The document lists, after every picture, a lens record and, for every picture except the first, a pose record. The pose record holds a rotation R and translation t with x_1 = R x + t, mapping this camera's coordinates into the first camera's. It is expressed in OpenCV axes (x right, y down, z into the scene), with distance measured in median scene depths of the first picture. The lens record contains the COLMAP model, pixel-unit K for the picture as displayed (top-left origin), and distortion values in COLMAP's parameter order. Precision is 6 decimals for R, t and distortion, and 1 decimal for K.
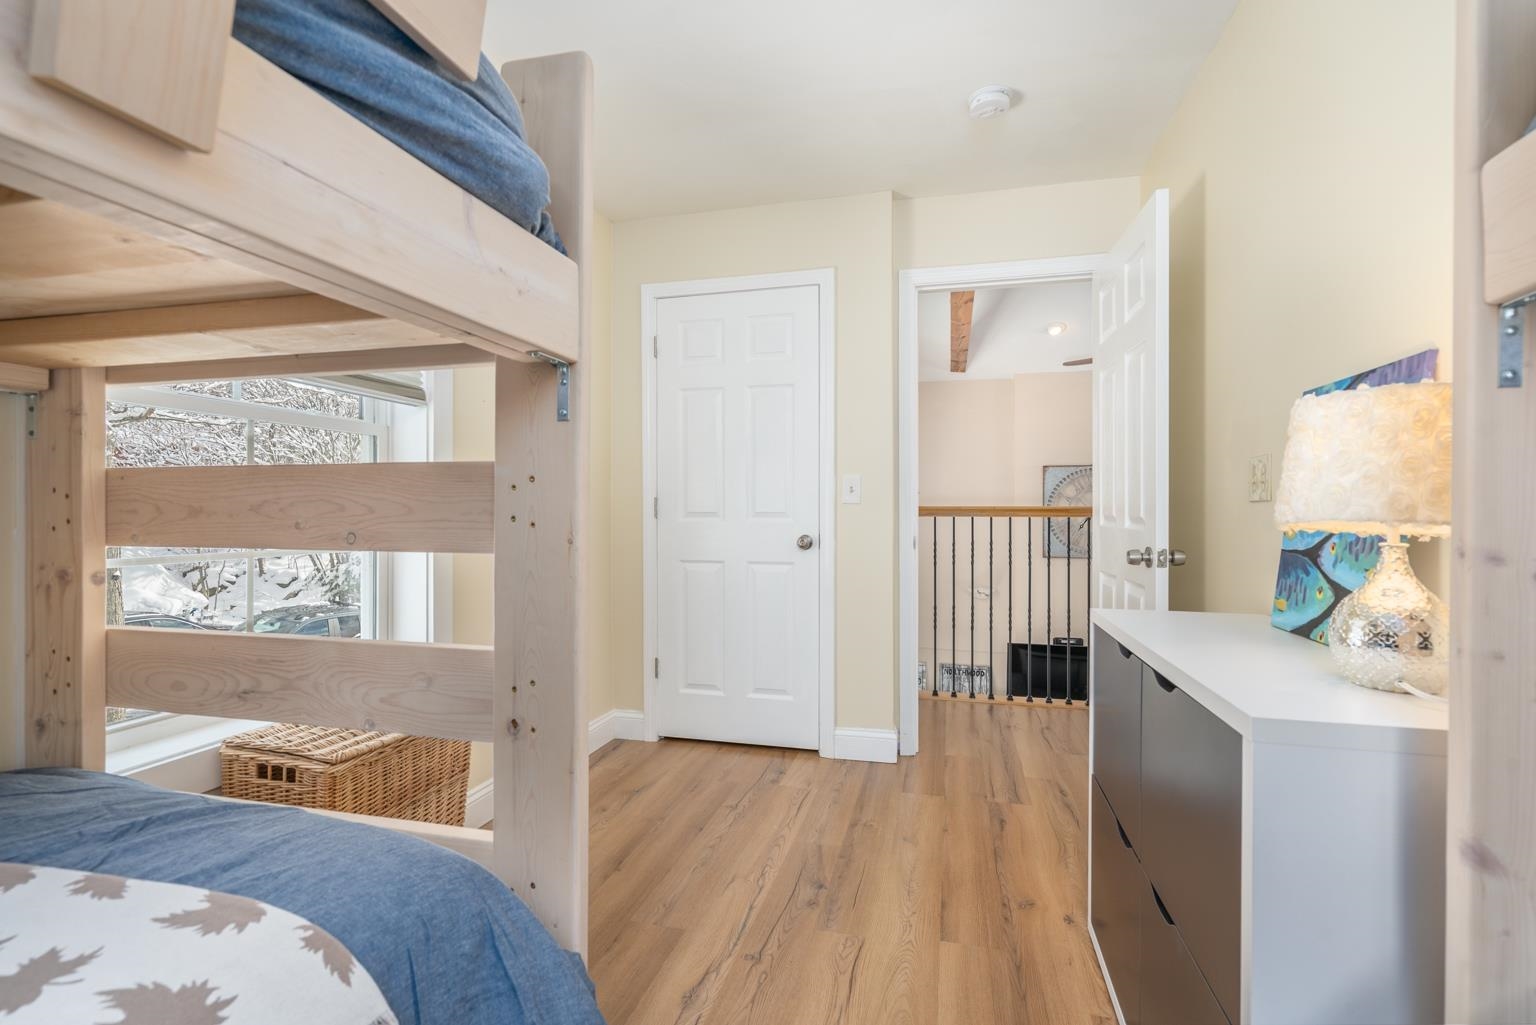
lens RADIAL K [[700.9, 0, 768.0], [0, 700.9, 512.5], [0, 0, 1]] dist [-0.000857, 0.000518]
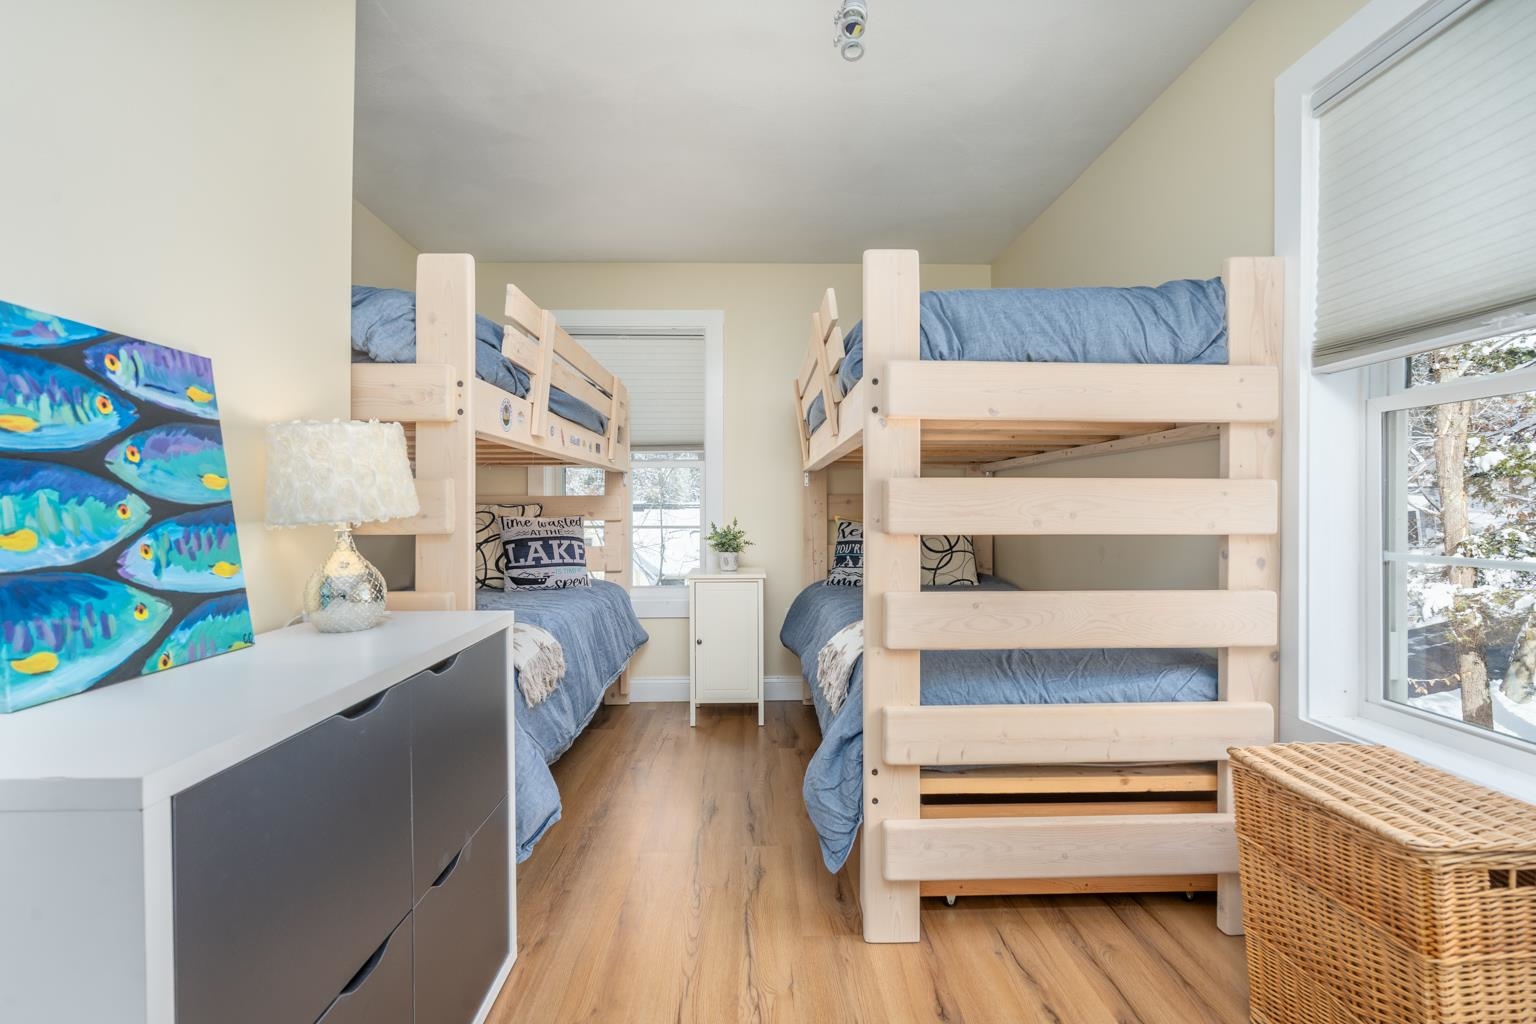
lens RADIAL K [[701.5, 0, 766.1], [0, 701.5, 515.7], [0, 0, 1]] dist [-0.001256, 0.000004]
pose [[-0.961838, 0.002545, -0.273606, 0.330997], [-0.000823, 0.999925, 0.012194, -0.001260], [0.273617, 0.011953, -0.961765, 1.901747]]
